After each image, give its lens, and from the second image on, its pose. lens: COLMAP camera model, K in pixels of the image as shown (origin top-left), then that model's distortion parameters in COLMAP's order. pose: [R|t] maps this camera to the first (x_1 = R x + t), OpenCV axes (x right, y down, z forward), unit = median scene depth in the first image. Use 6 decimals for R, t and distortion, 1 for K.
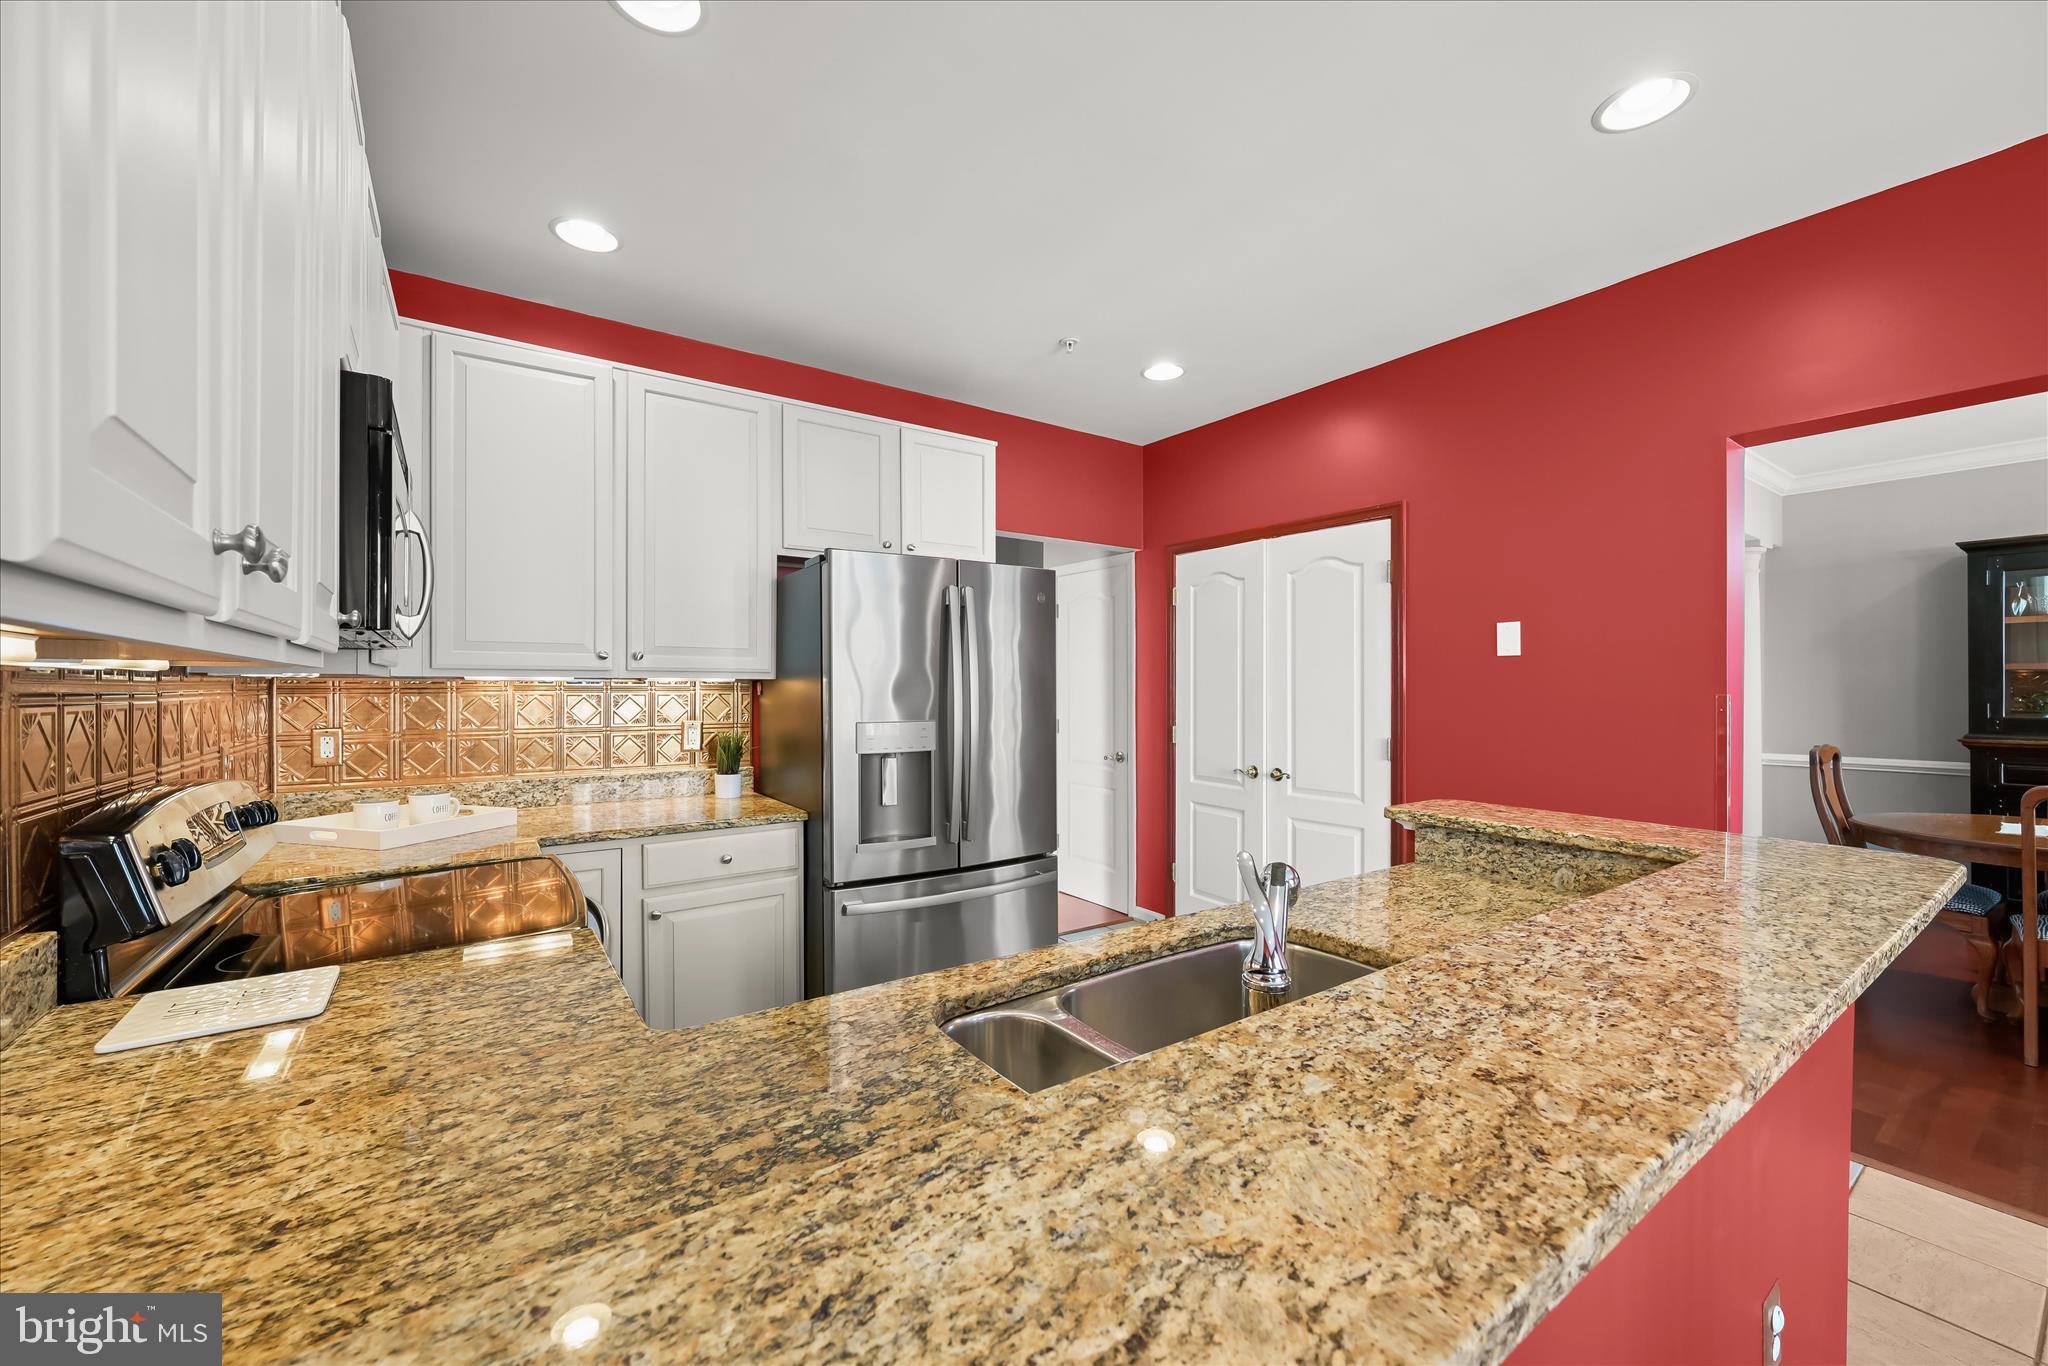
lens RADIAL K [[799.3, 0, 1025.8], [0, 799.3, 689.2], [0, 0, 1]] dist [-0.006519, 0.001052]
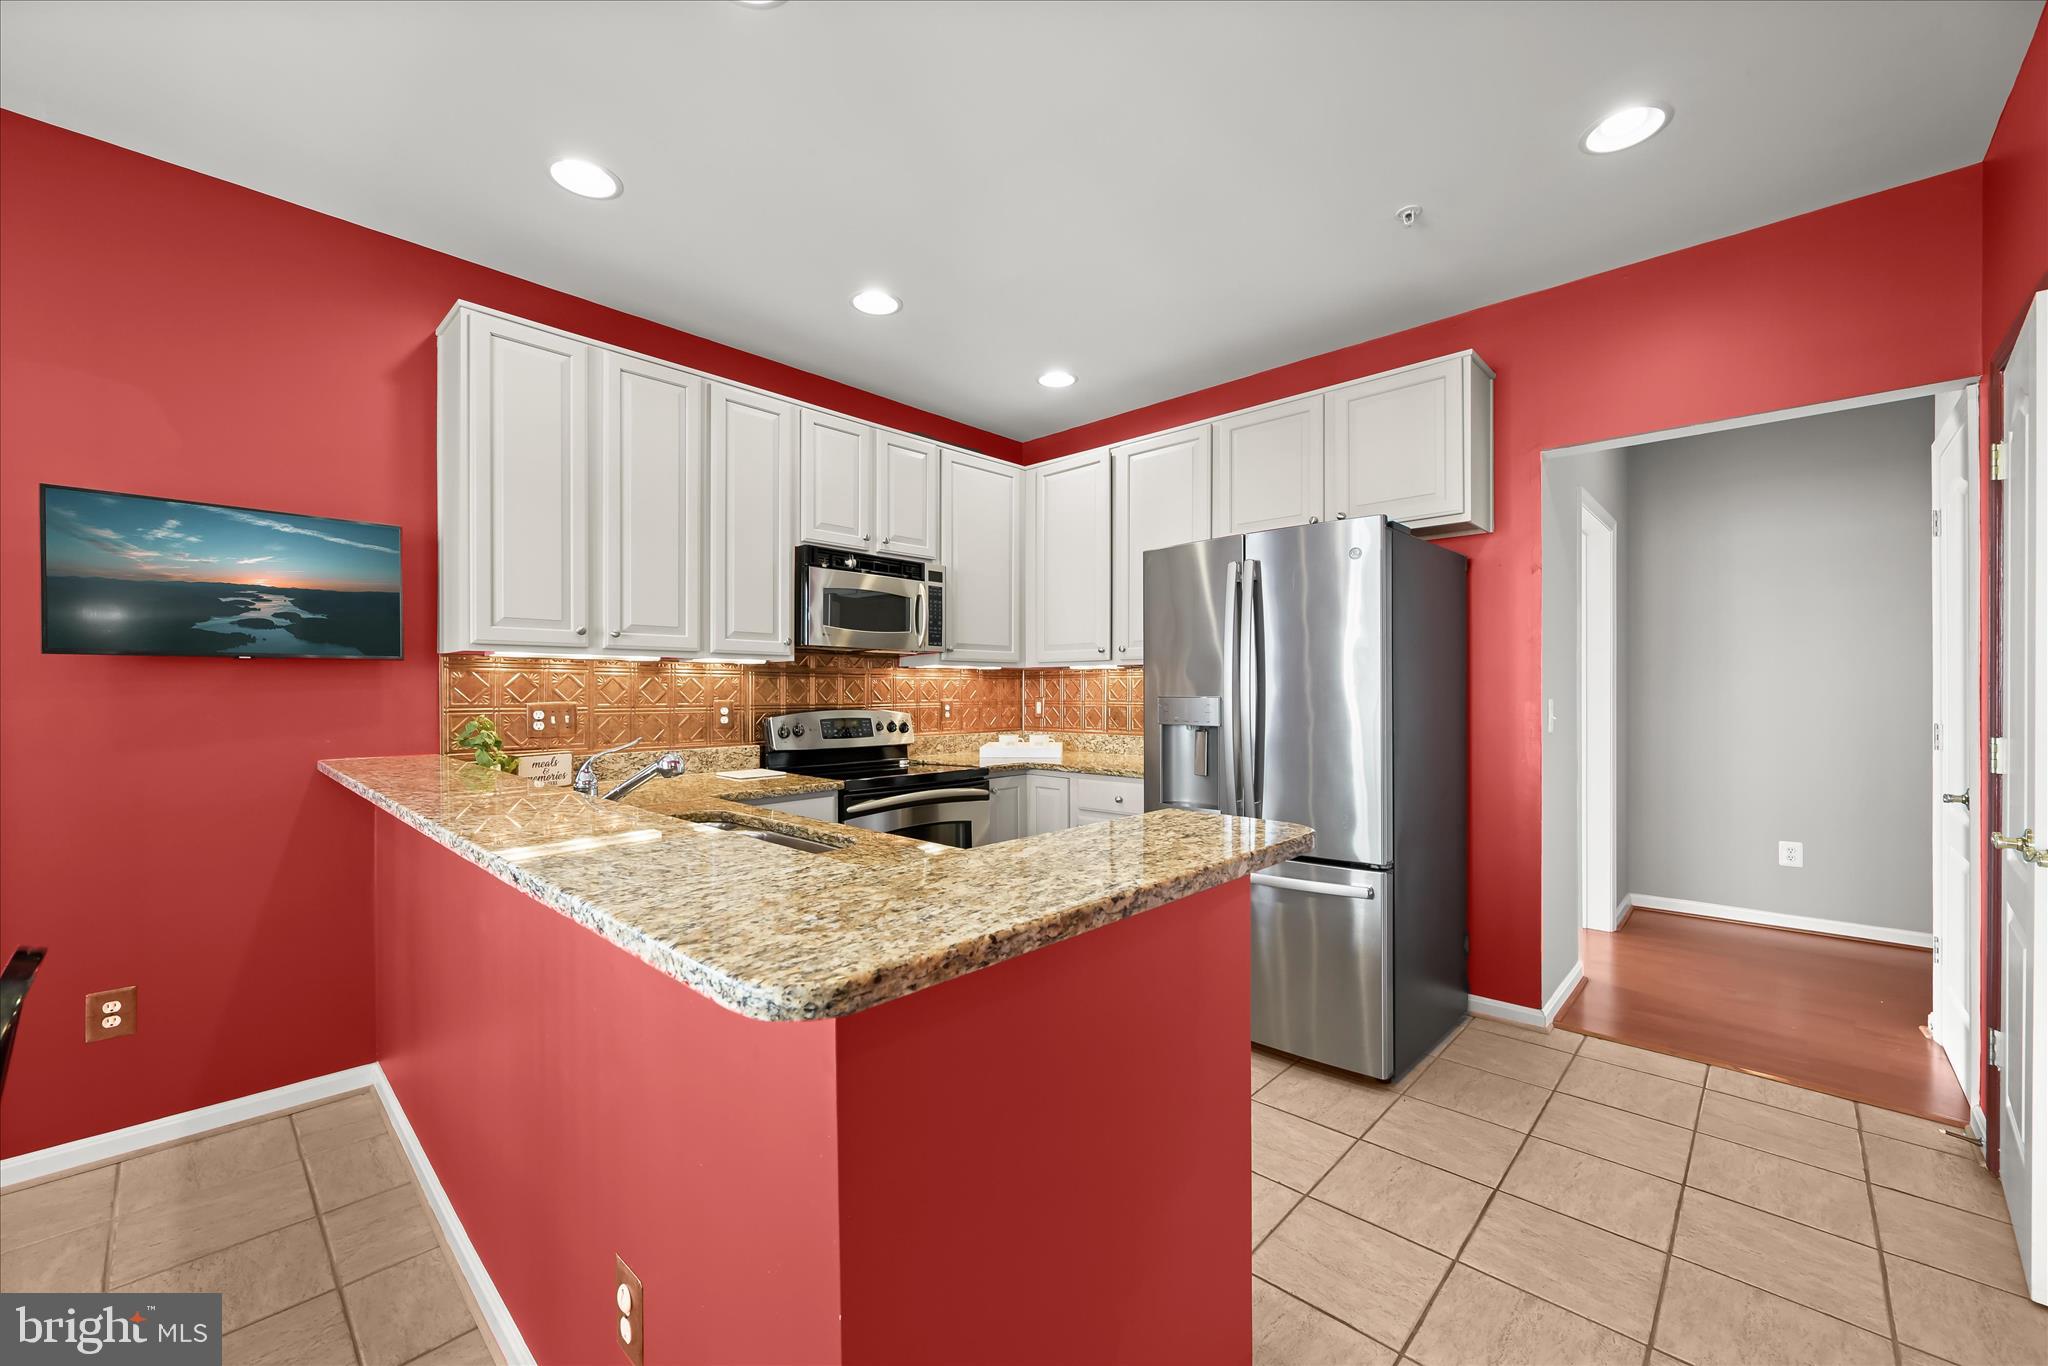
lens RADIAL K [[799.3, 0, 1022.9], [0, 799.3, 693.2], [0, 0, 1]] dist [-0.006519, 0.001052]
pose [[0.191179, 0.003944, -0.981547, 0.790586], [-0.001326, 0.999992, 0.003760, 0.029389], [0.981554, 0.000583, 0.191183, 0.520758]]
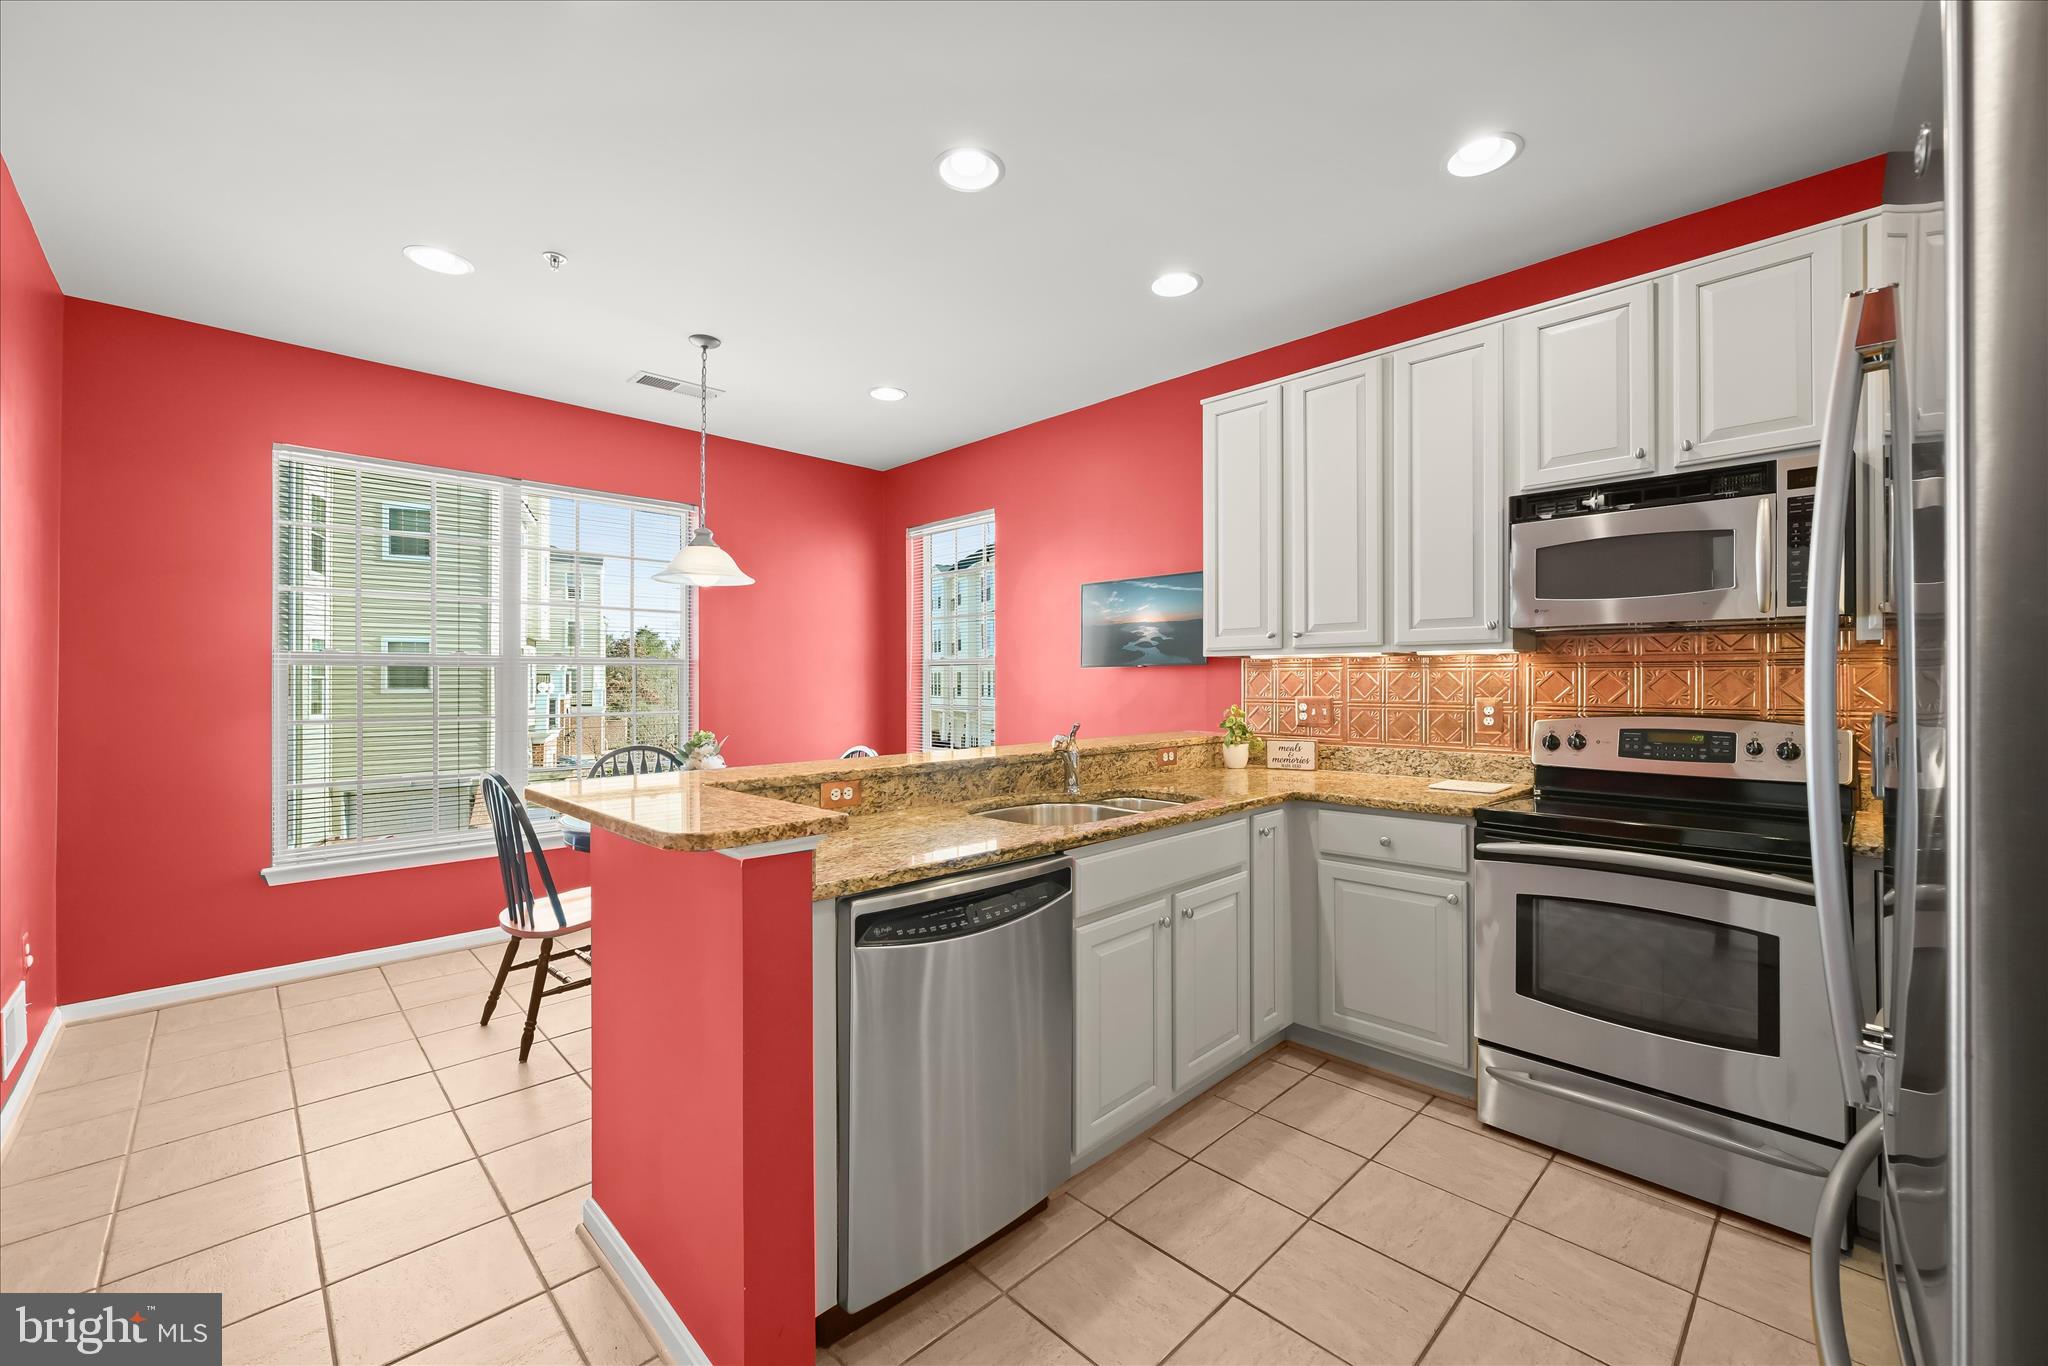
lens RADIAL K [[799.3, 0, 1026.5], [0, 799.3, 679.8], [0, 0, 1]] dist [-0.006519, 0.001052]
pose [[-0.986970, -0.001002, -0.160902, 0.289188], [-0.000658, 0.999997, -0.002189, 0.024729], [0.160904, -0.002055, -0.986968, 1.192714]]
